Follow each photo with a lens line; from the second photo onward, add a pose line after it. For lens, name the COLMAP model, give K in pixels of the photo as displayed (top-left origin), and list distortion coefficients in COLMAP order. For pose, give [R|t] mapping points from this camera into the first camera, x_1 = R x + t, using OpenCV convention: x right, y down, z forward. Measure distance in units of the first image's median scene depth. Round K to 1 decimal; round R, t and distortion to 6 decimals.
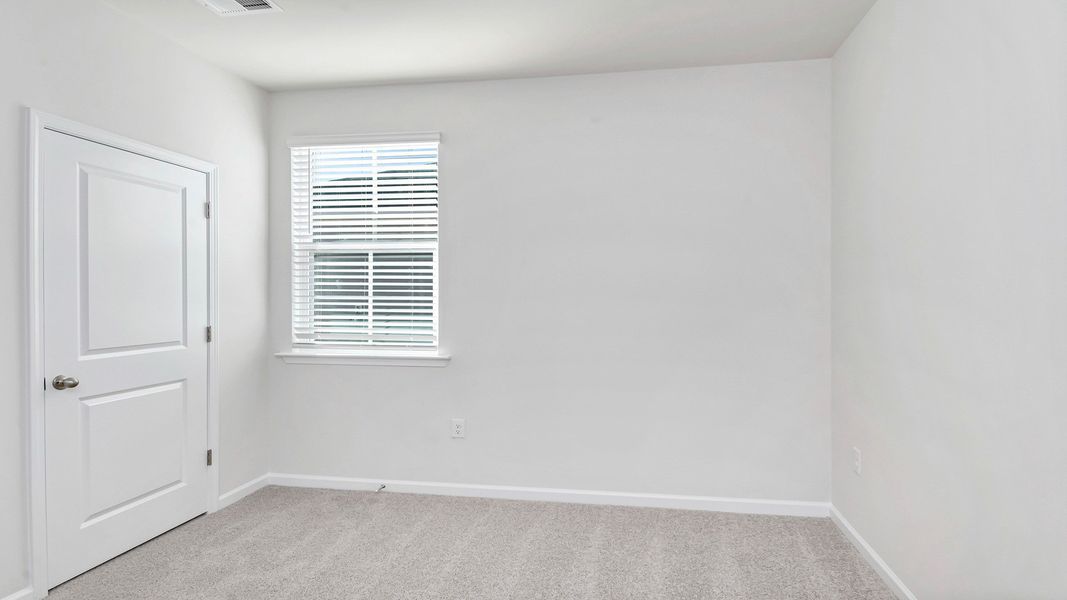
lens RADIAL K [[557.1, 0, 529.2], [0, 557.1, 295.7], [0, 0, 1]] dist [0.017247, -0.017916]
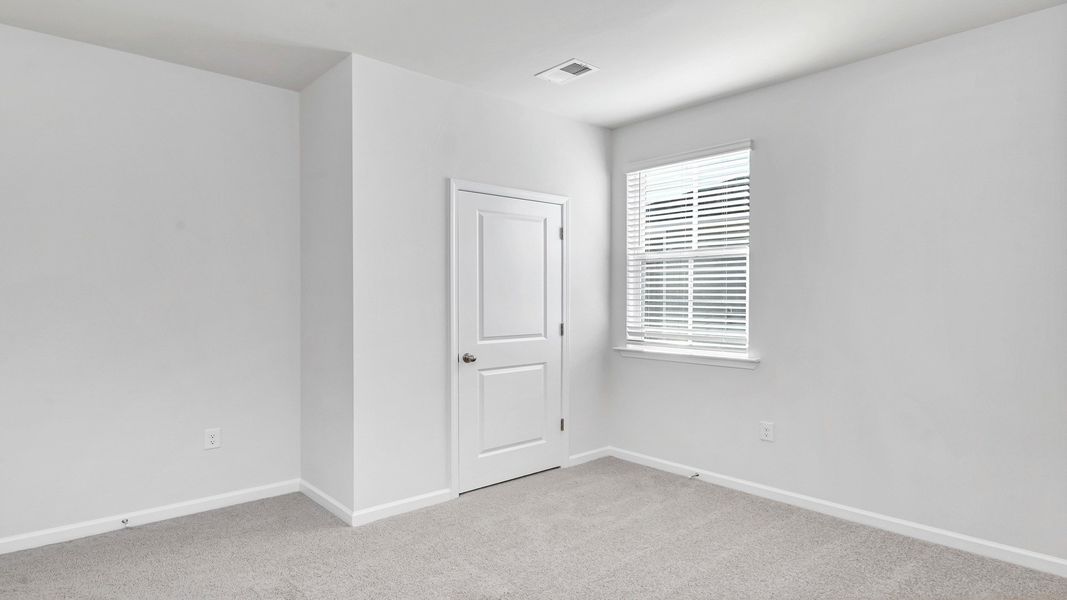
lens RADIAL K [[544.9, 0, 533.5], [0, 544.9, 300.0], [0, 0, 1]] dist [-0.002663, -0.000682]
pose [[0.789716, 0.000640, -0.613472, 0.145285], [0.002420, 0.999988, 0.004158, -0.004378], [0.613468, -0.004768, 0.789705, -0.034287]]
